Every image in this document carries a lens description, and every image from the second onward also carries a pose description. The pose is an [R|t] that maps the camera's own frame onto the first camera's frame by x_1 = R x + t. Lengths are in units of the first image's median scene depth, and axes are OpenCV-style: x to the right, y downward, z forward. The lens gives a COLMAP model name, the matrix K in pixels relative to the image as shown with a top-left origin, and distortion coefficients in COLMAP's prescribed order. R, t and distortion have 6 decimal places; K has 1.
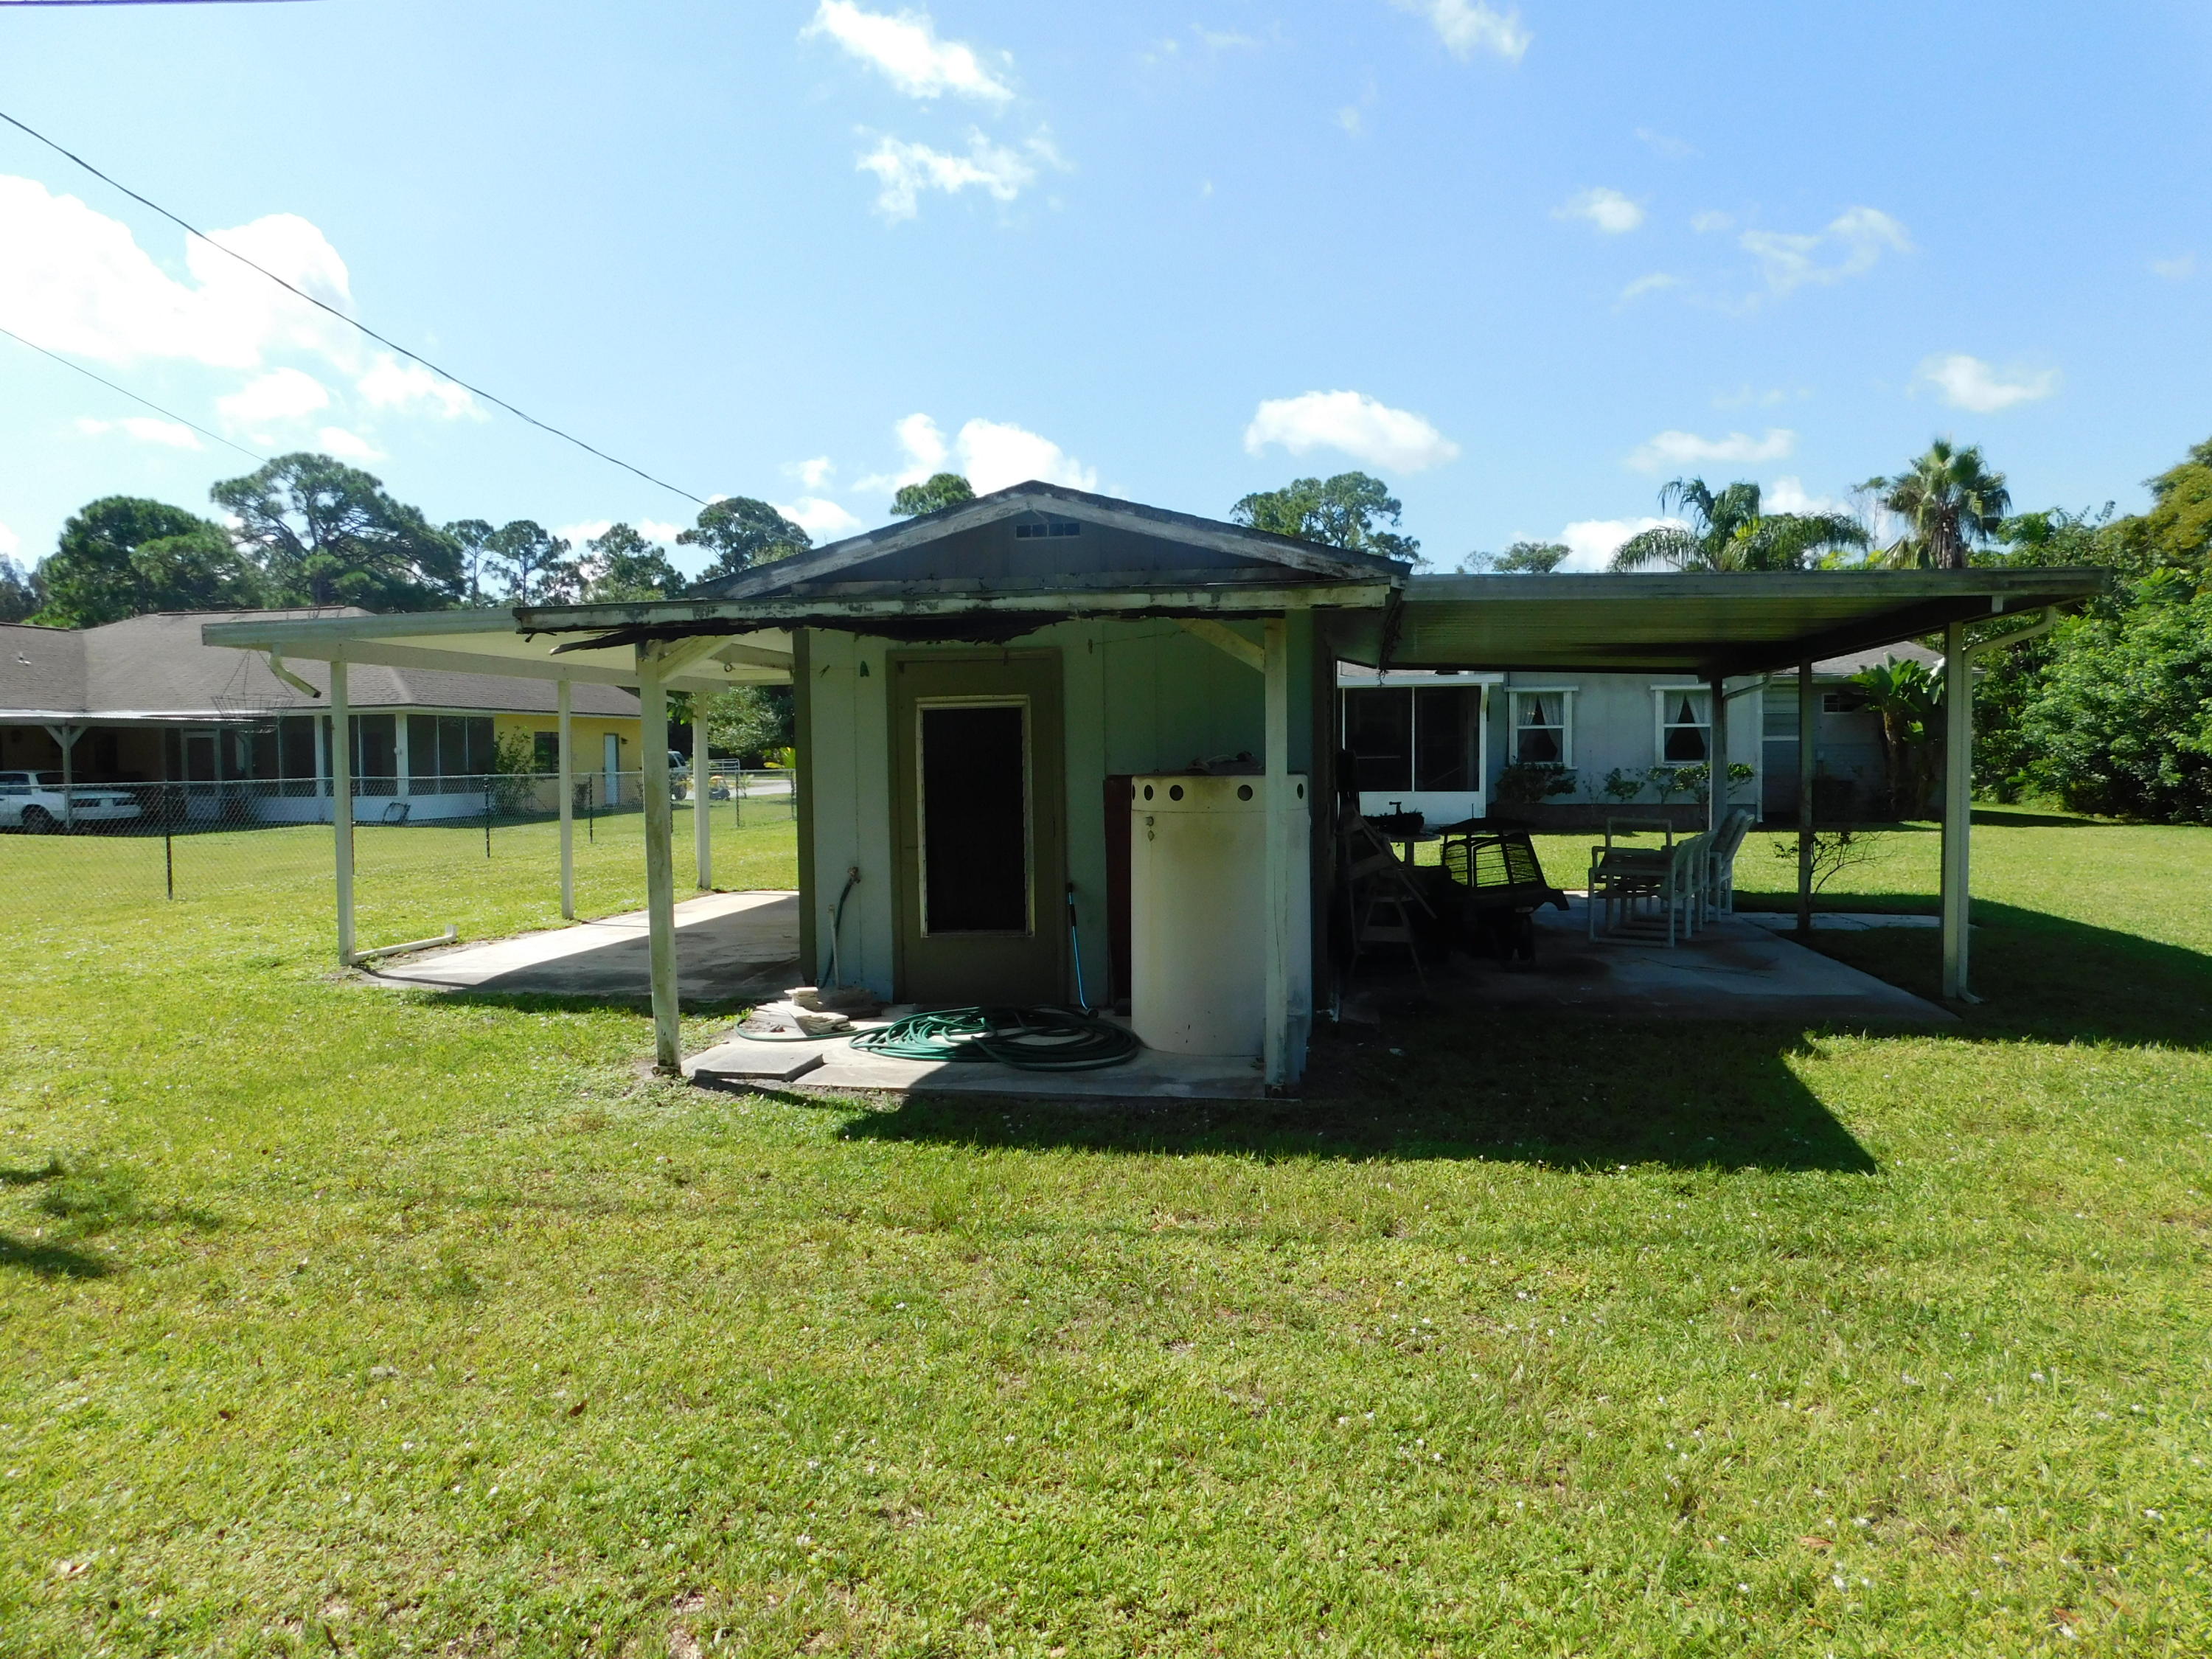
lens RADIAL K [[1452.2, 0, 1115.7], [0, 1452.2, 827.1], [0, 0, 1]] dist [-0.069745, 0.050060]
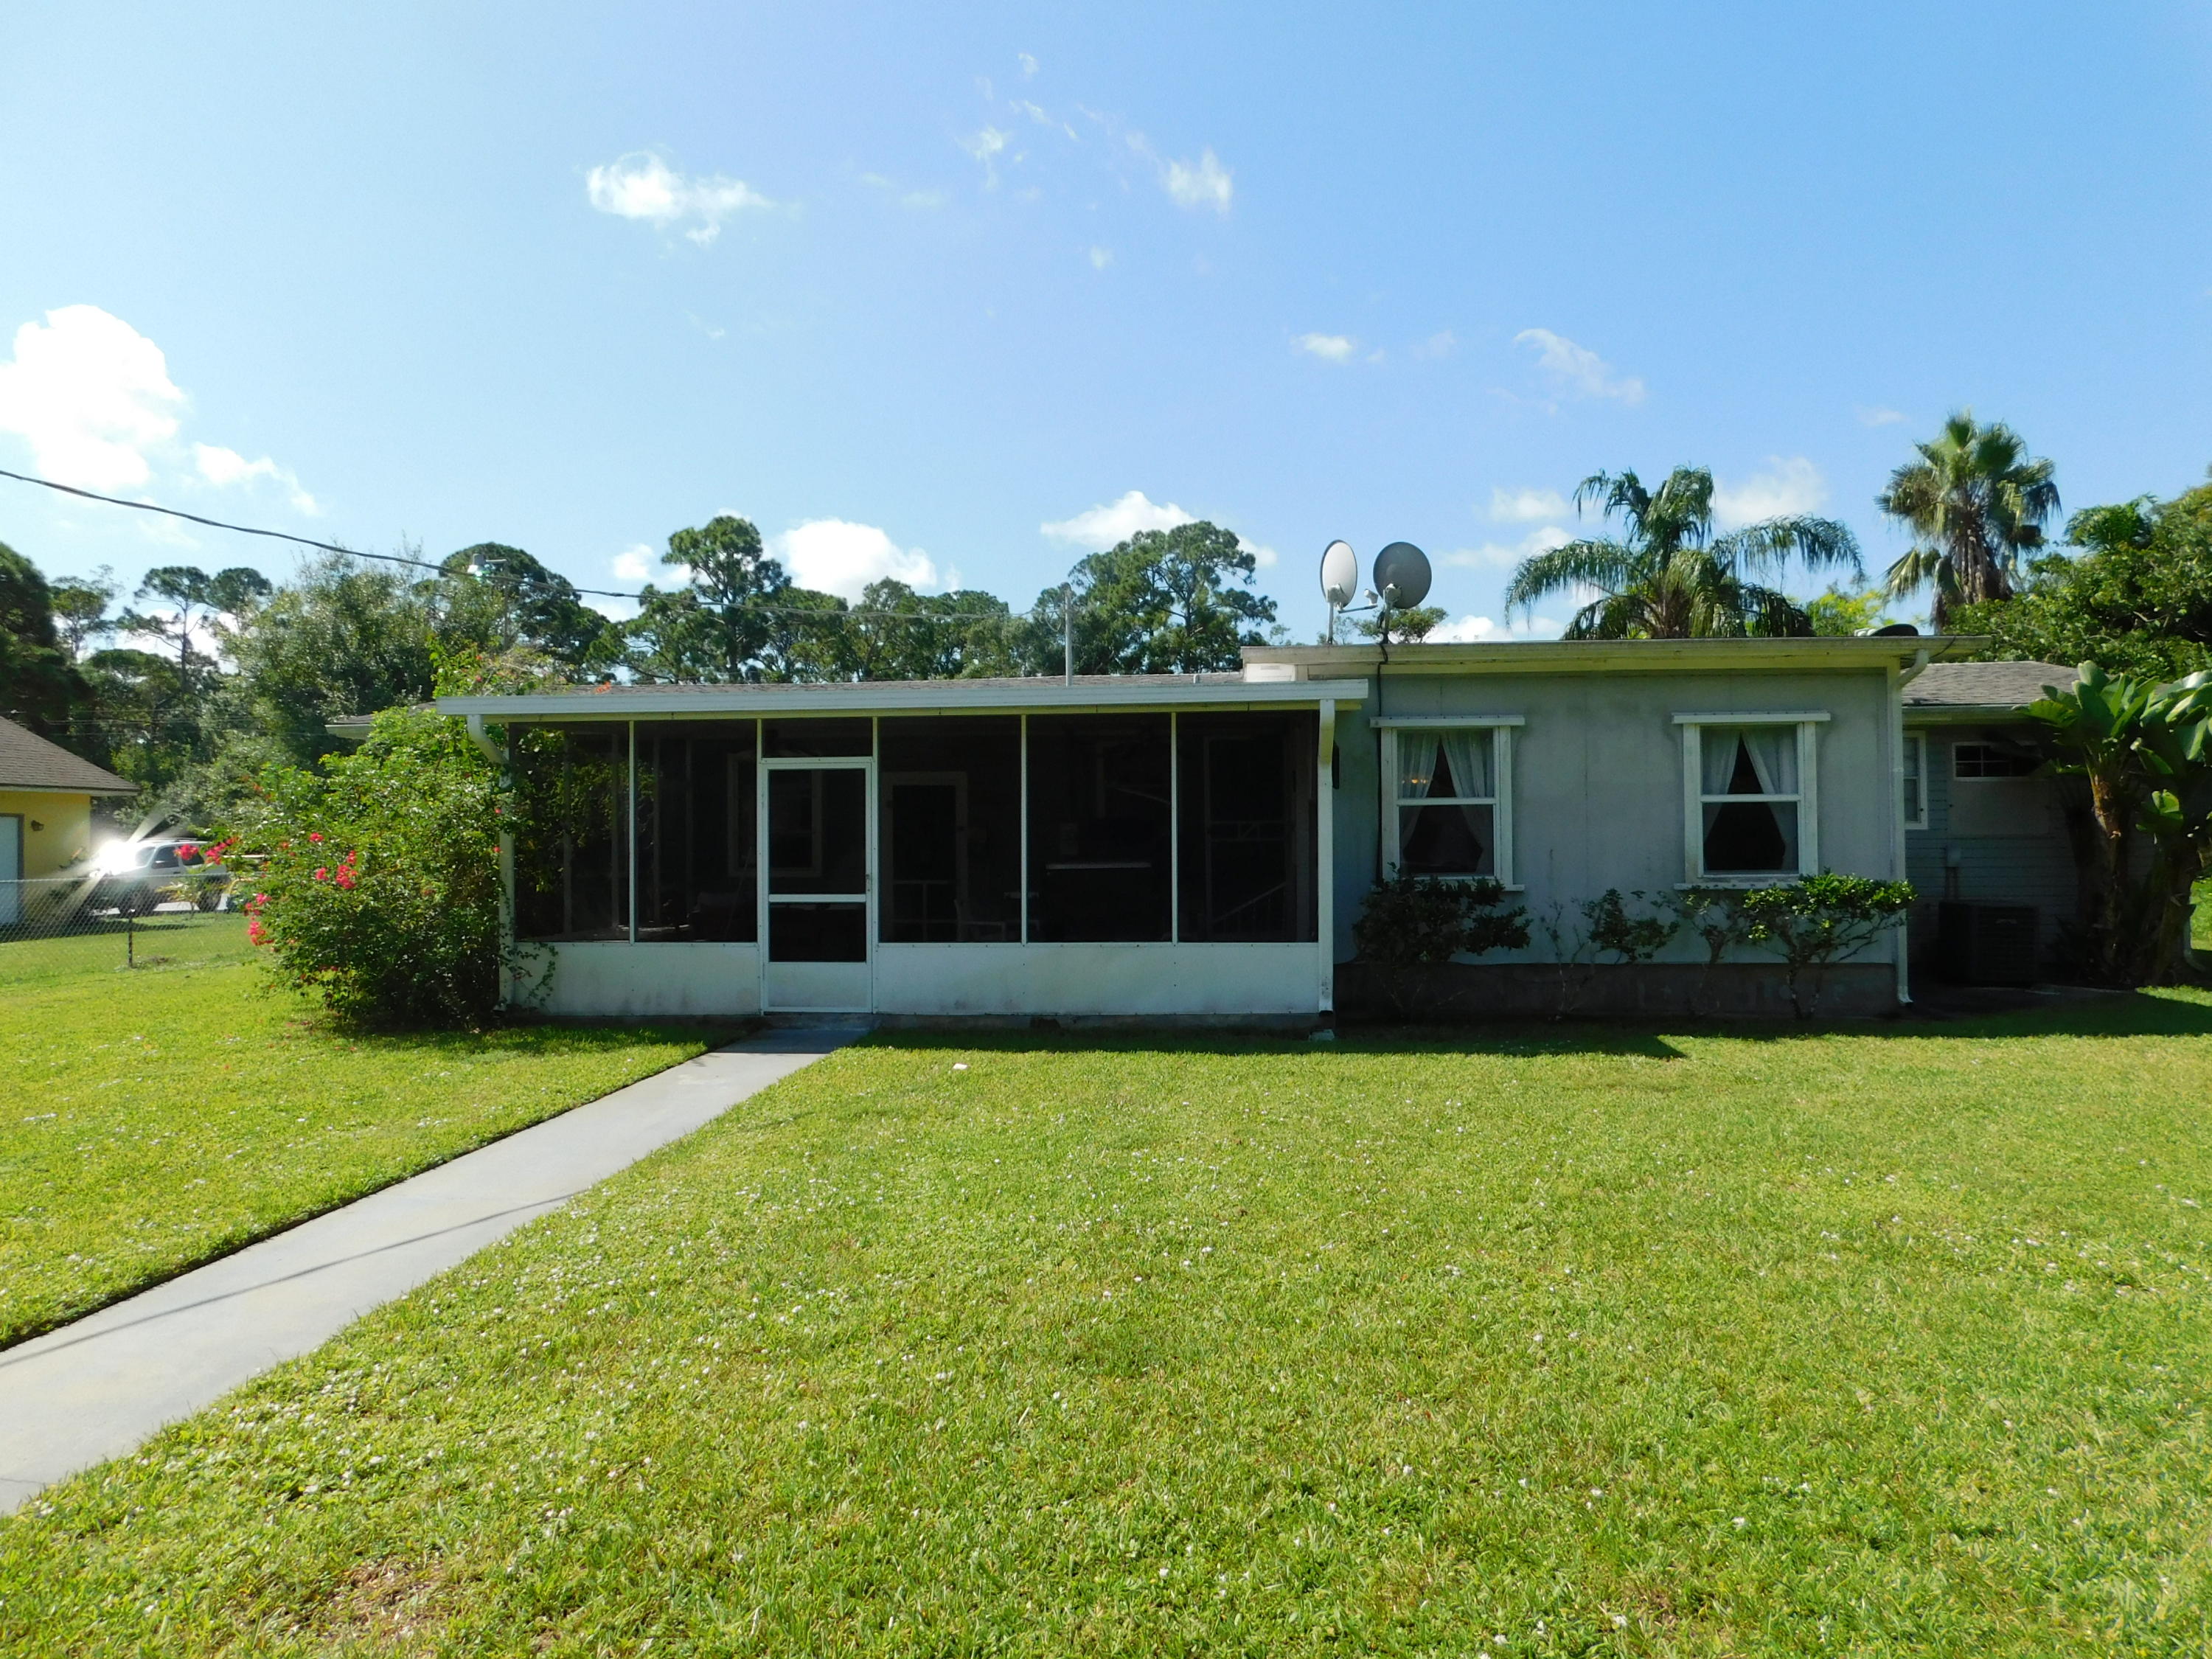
lens RADIAL K [[1452.2, 0, 1115.7], [0, 1452.2, 827.1], [0, 0, 1]] dist [-0.069745, 0.050060]
pose [[0.996346, 0.002958, 0.085355, 0.081260], [0.002253, 0.998142, -0.060896, -0.017961], [-0.085376, 0.060866, 0.994488, 0.300214]]
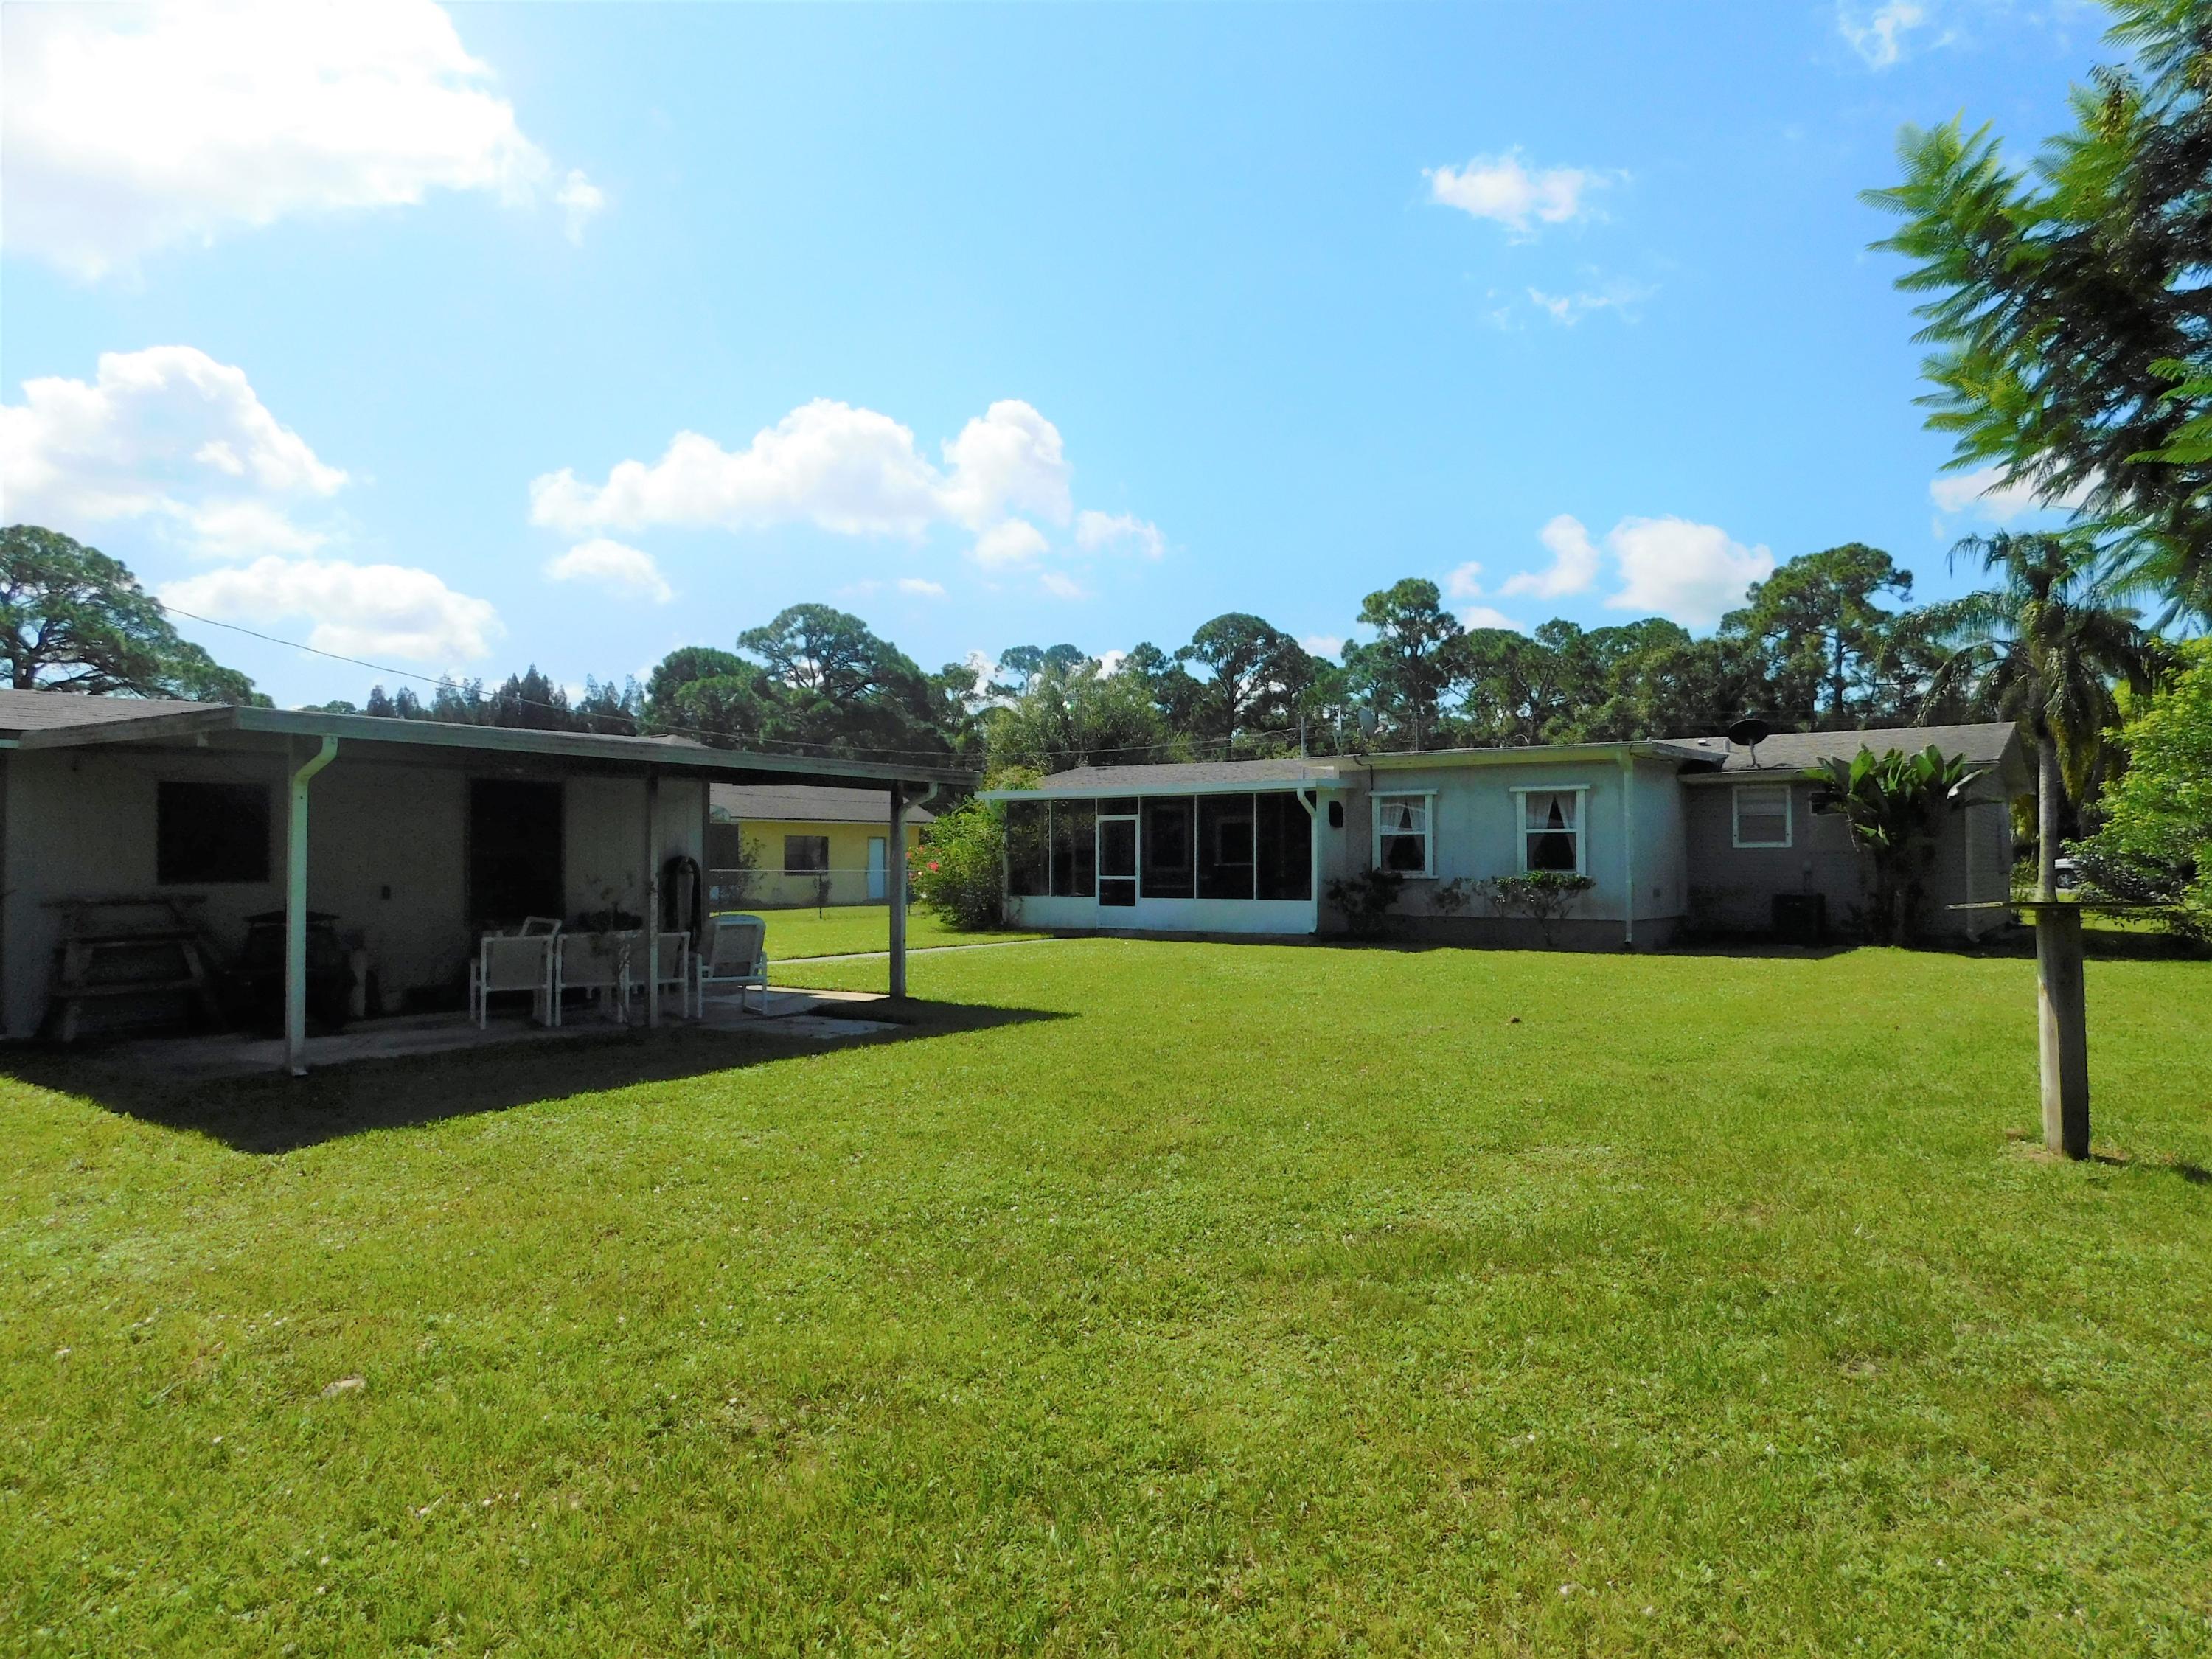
lens RADIAL K [[1452.2, 0, 1115.7], [0, 1452.2, 827.1], [0, 0, 1]] dist [-0.069745, 0.050060]
pose [[0.895905, -0.002155, -0.444241, 0.305608], [-0.028803, 0.997602, -0.062926, -0.004859], [0.443312, 0.069171, 0.893695, 0.043009]]
